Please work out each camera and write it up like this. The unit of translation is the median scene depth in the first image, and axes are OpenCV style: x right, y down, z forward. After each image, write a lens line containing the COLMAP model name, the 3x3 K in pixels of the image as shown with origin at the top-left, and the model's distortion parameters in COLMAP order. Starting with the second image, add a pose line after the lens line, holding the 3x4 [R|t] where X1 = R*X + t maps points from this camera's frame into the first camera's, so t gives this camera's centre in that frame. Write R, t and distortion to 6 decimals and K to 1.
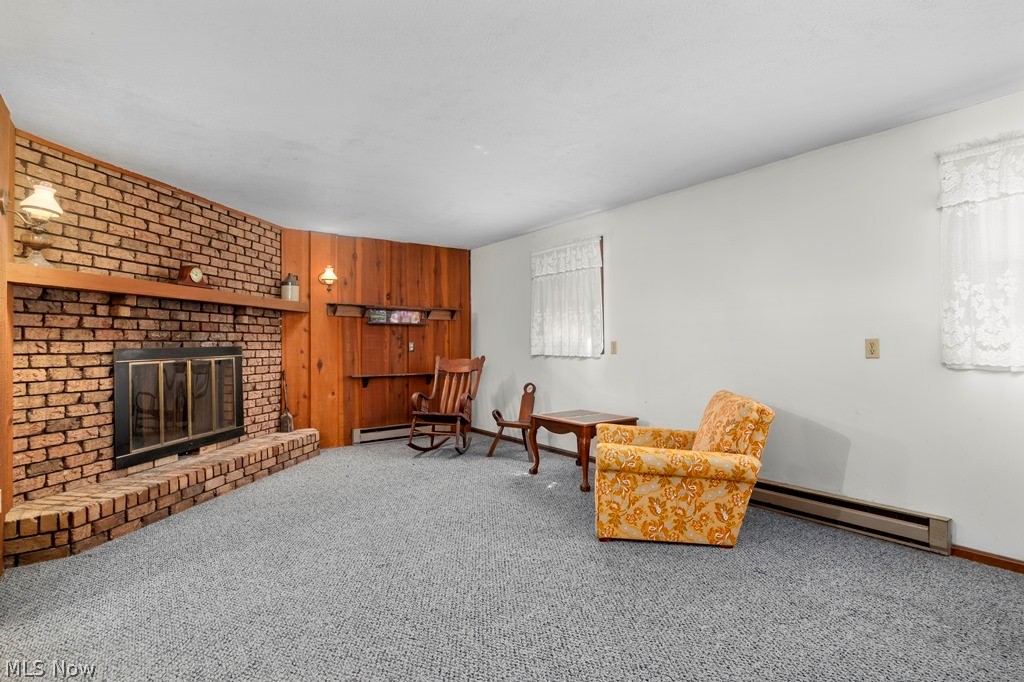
lens RADIAL K [[518.1, 0, 510.9], [0, 518.1, 340.5], [0, 0, 1]] dist [-0.017808, -0.001193]
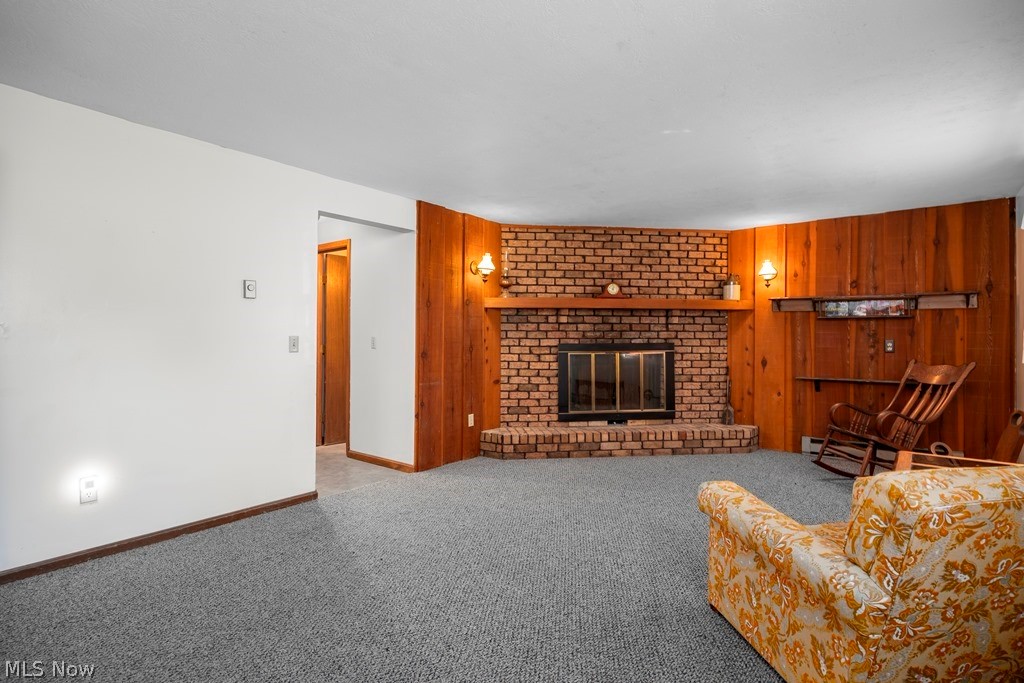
lens RADIAL K [[518.1, 0, 509.9], [0, 518.1, 339.3], [0, 0, 1]] dist [-0.017808, -0.001193]
pose [[0.253469, 0.006406, -0.967322, 0.615836], [0.002337, 0.999971, 0.007234, -0.007376], [0.967341, -0.004094, 0.253446, 0.394372]]
